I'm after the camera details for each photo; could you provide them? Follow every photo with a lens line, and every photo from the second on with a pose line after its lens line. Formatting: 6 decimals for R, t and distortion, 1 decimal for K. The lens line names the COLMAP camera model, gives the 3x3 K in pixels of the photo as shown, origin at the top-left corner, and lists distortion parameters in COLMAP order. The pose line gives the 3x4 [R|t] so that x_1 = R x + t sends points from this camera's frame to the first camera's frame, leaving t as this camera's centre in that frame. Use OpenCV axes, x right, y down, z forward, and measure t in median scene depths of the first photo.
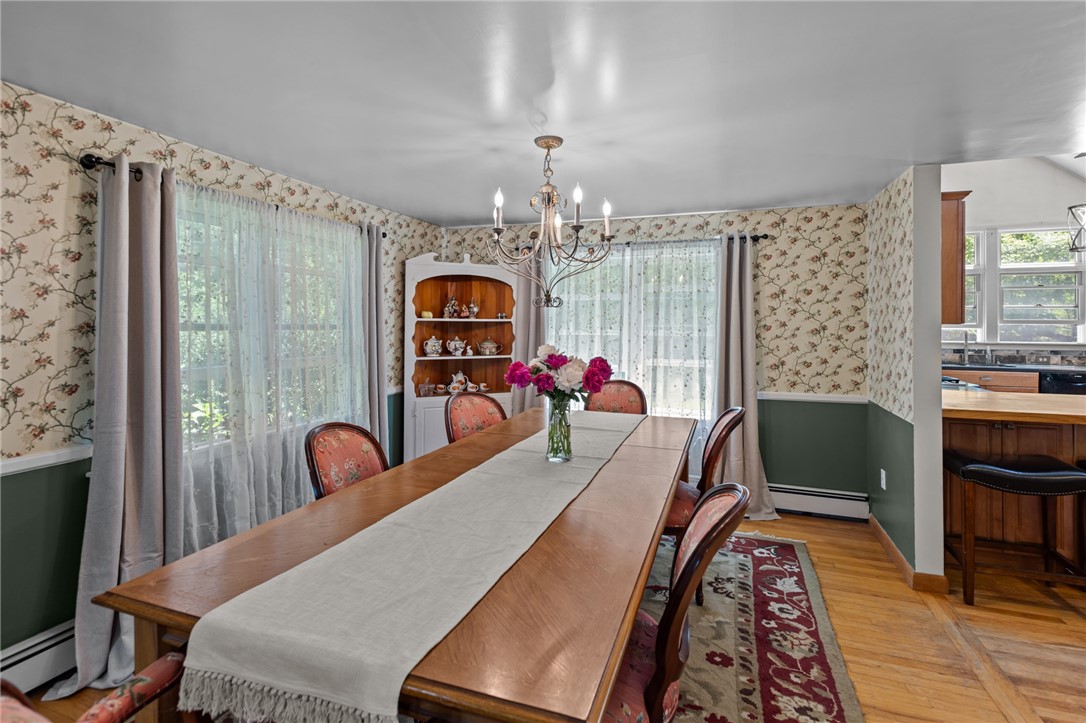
lens RADIAL K [[505.5, 0, 544.4], [0, 505.5, 309.5], [0, 0, 1]] dist [0.001372, 0.000069]
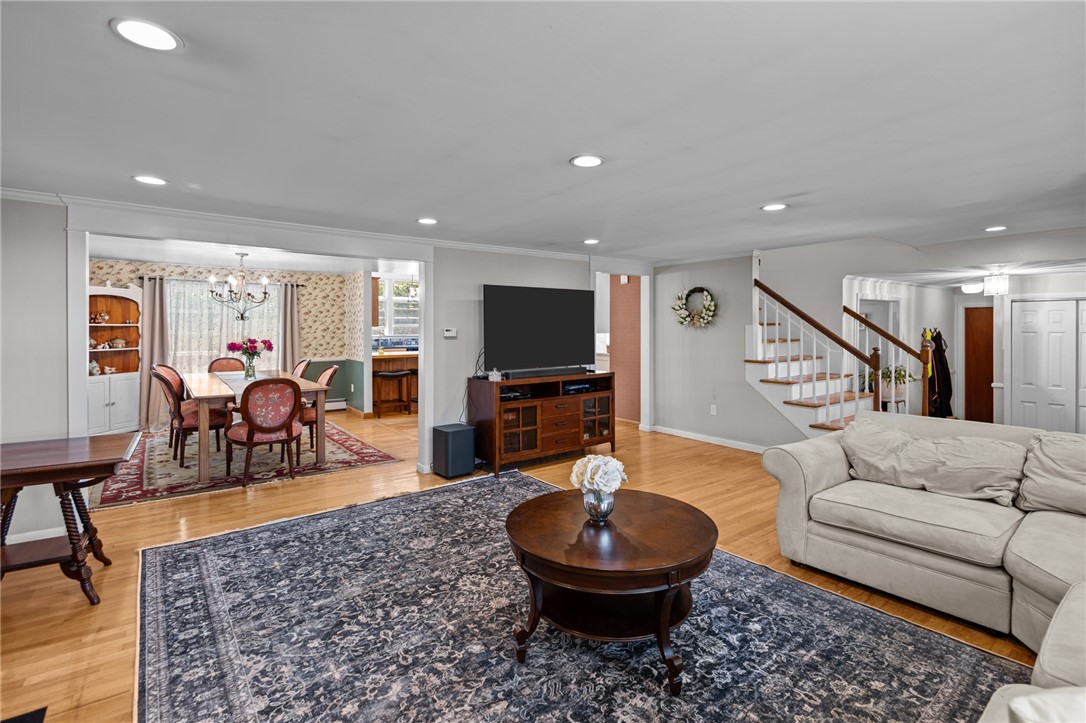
lens RADIAL K [[497.8, 0, 545.3], [0, 497.8, 348.6], [0, 0, 1]] dist [0.001516, -0.000232]
pose [[0.533658, -0.040626, 0.844724, -0.795278], [-0.020607, 0.997924, 0.061012, -0.028528], [-0.845449, -0.049967, 0.531713, -0.986992]]
